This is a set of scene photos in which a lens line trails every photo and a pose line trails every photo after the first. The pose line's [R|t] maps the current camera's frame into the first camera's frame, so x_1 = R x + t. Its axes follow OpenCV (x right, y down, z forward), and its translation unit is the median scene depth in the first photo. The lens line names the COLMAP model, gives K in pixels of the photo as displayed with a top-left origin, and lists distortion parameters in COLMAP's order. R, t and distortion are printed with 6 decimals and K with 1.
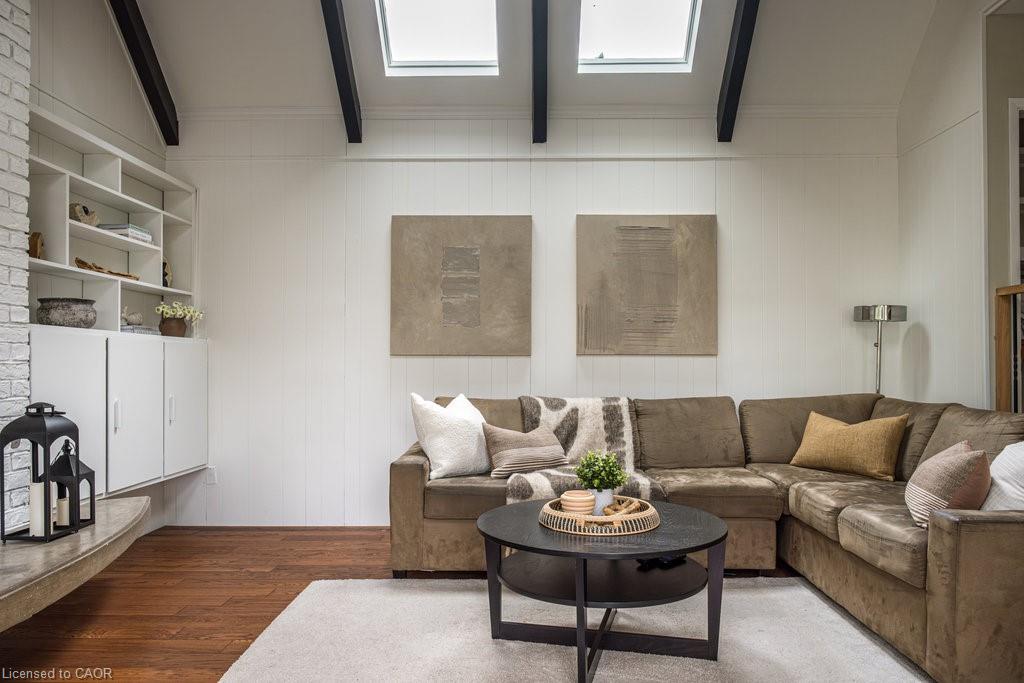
lens RADIAL K [[720.9, 0, 512.0], [0, 720.9, 341.5], [0, 0, 1]] dist [-0.002543, 0.001315]
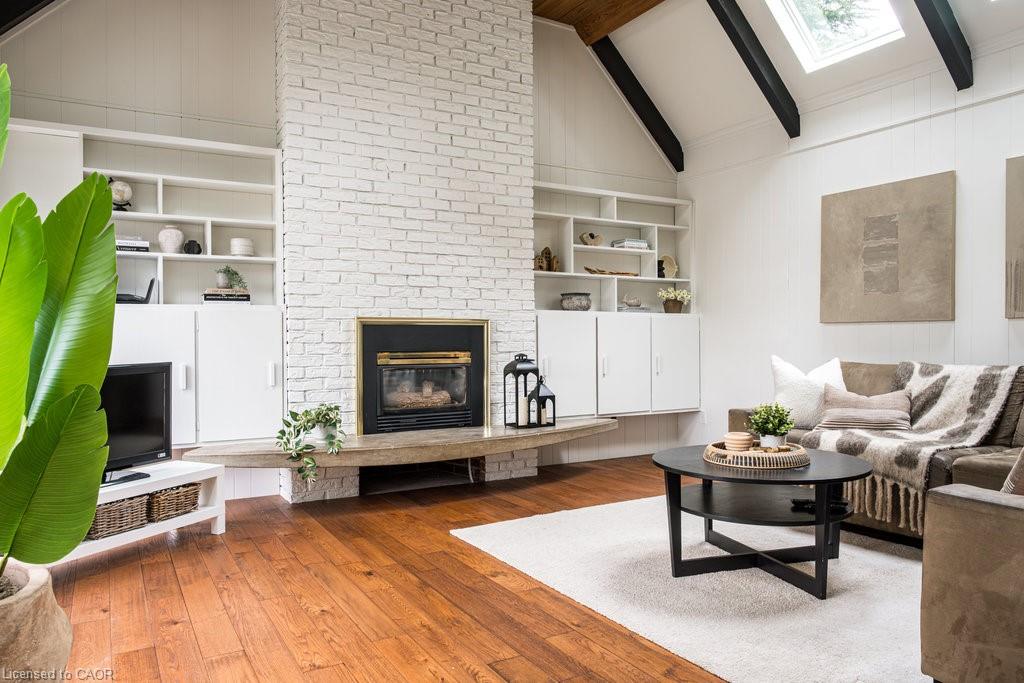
lens RADIAL K [[702.1, 0, 512.1], [0, 702.1, 338.3], [0, 0, 1]] dist [-0.013060, 0.001329]
pose [[0.516782, -0.002241, -0.856114, 0.512076], [0.032316, 0.999335, 0.016891, 0.008832], [0.855507, -0.036395, 0.516510, 0.037109]]
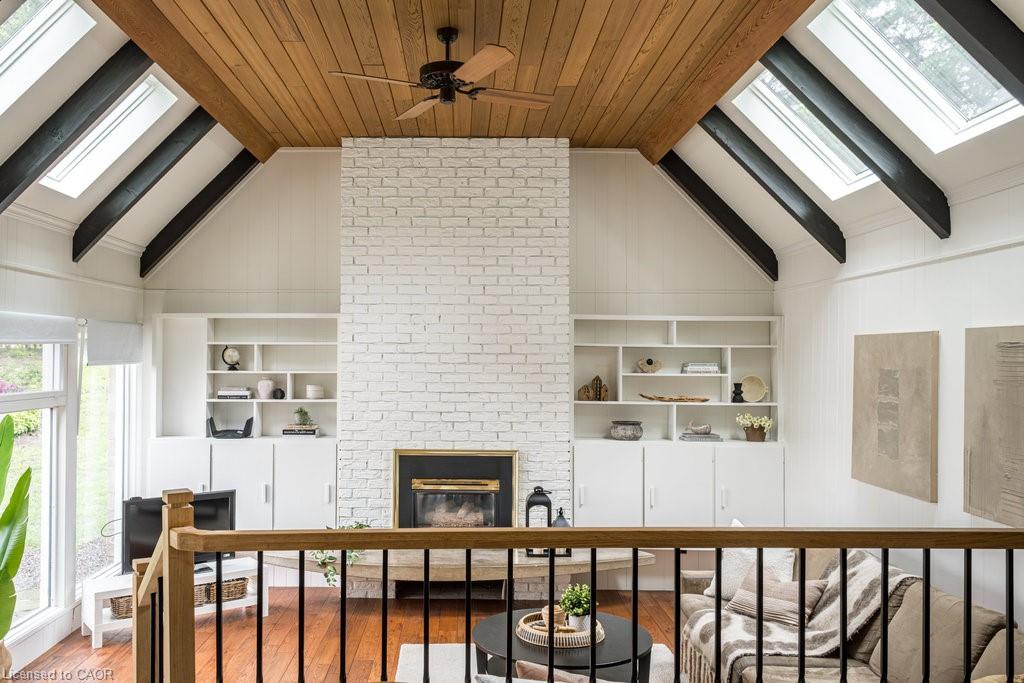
lens RADIAL K [[840.3, 0, 465.6], [0, 840.3, 345.5], [0, 0, 1]] dist [-0.003290, 0.001765]
pose [[0.015534, -0.019078, -0.999697, 0.980100], [0.026240, 0.999481, -0.018666, -0.156210], [0.999535, -0.025942, 0.016027, 0.461792]]
